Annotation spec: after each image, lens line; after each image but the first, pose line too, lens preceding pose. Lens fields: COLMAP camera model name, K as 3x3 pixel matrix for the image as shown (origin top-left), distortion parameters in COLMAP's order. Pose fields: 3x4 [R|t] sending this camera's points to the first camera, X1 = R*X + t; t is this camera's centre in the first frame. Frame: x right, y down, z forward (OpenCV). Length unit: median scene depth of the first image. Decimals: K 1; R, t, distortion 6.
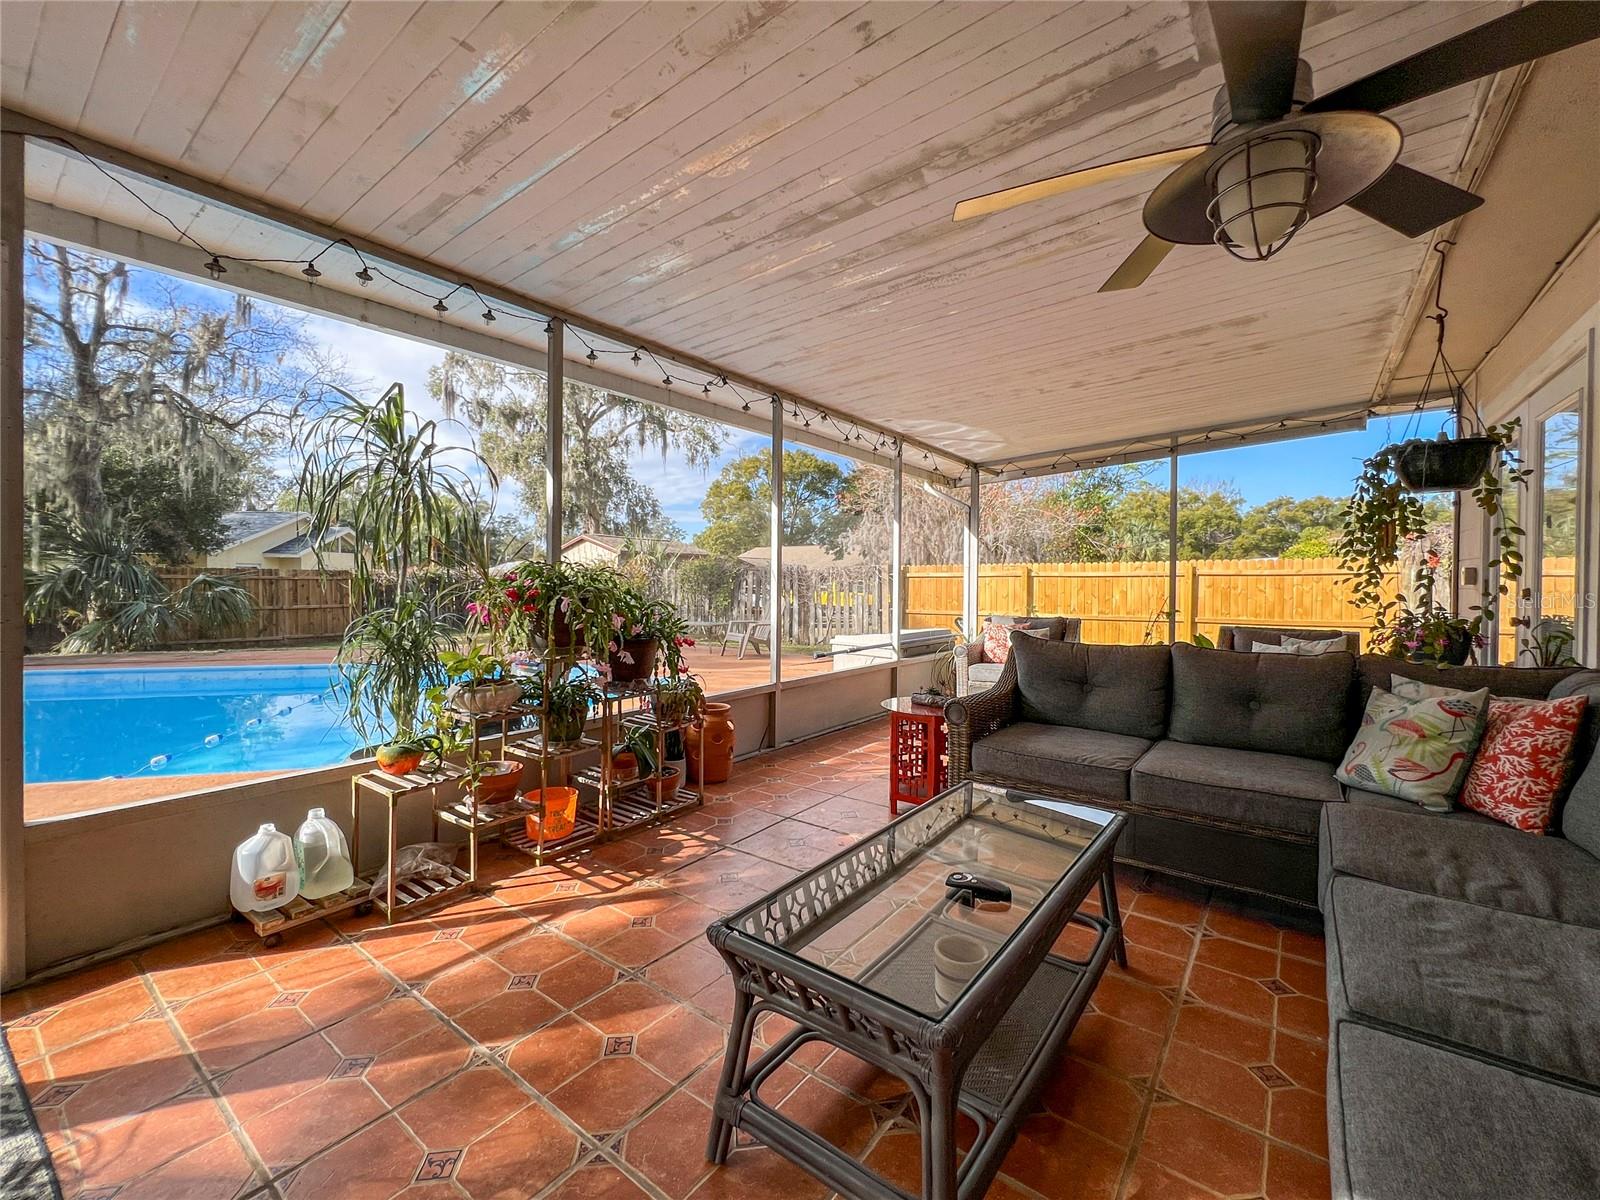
lens RADIAL K [[653.4, 0, 800.0], [0, 653.4, 600.0], [0, 0, 1]] dist [-0.000385, -0.000021]
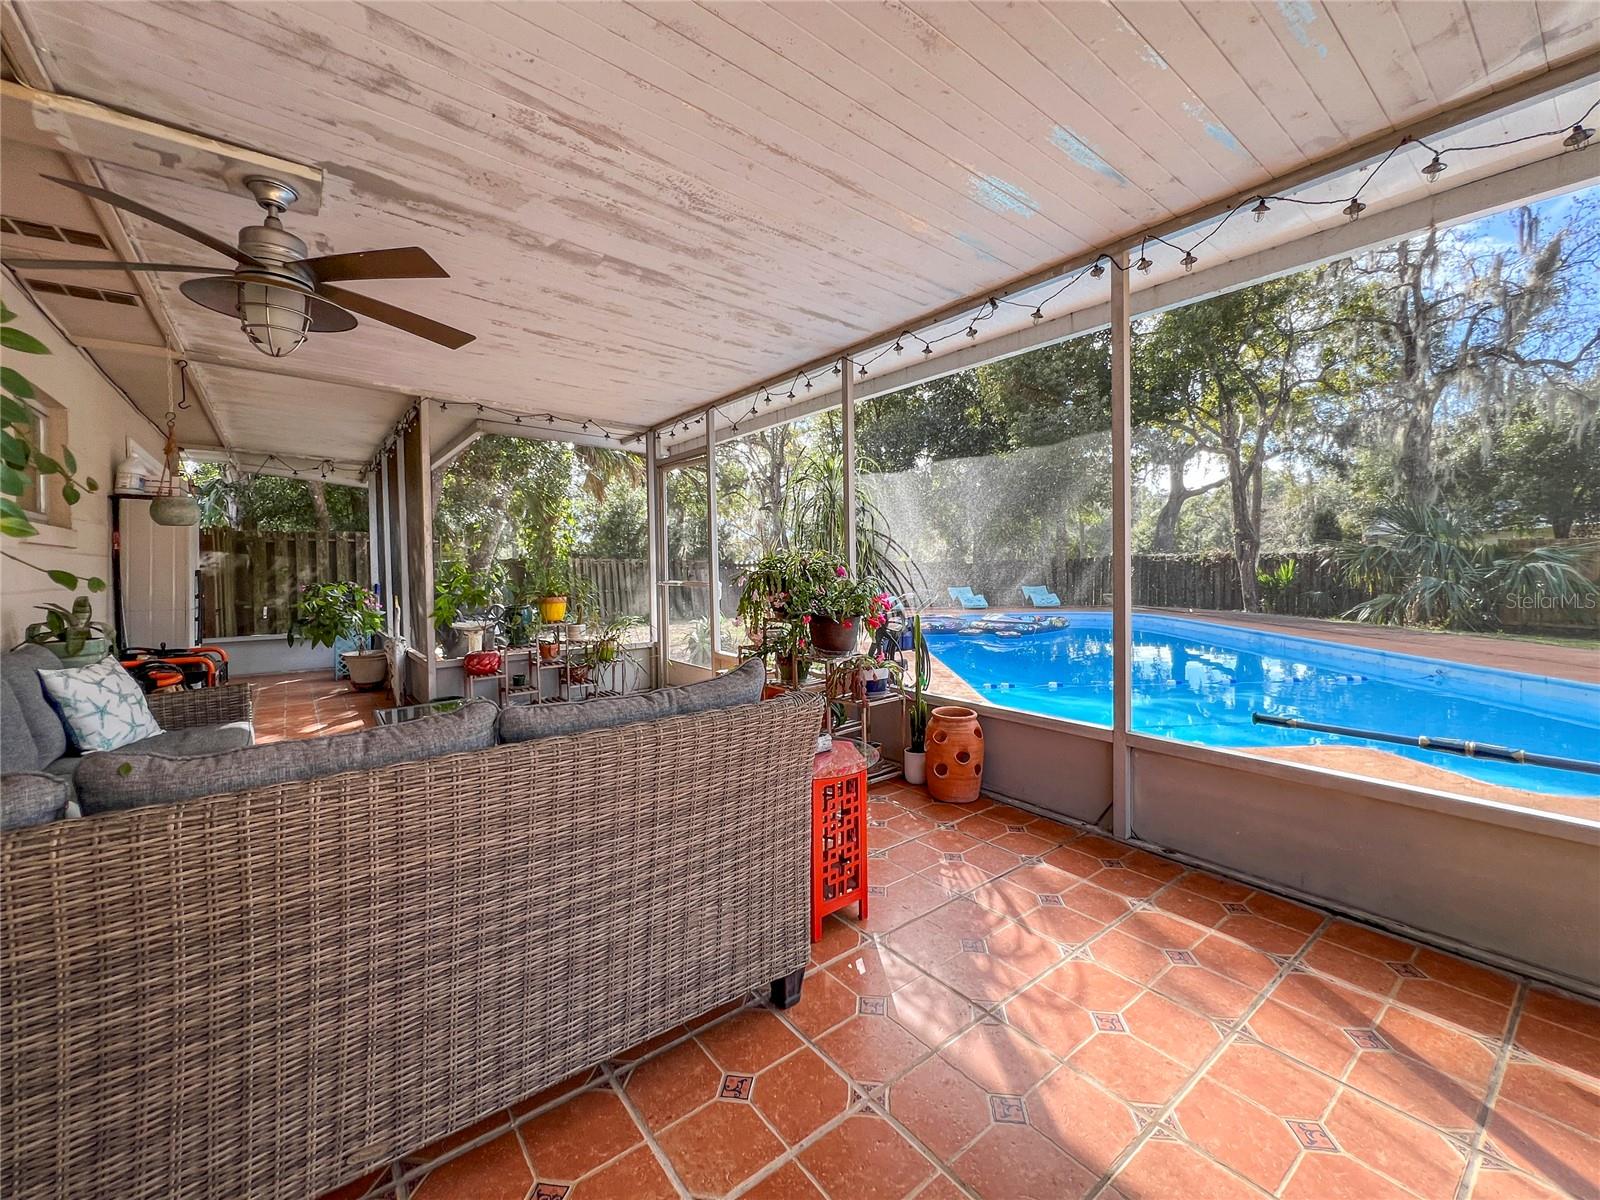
lens RADIAL K [[653.4, 0, 800.0], [0, 653.4, 600.0], [0, 0, 1]] dist [-0.000385, -0.000021]
pose [[-0.256287, 0.056223, -0.964964, 0.691975], [-0.016999, 0.997890, 0.062656, -0.031214], [0.966451, 0.032462, -0.254790, 0.968076]]
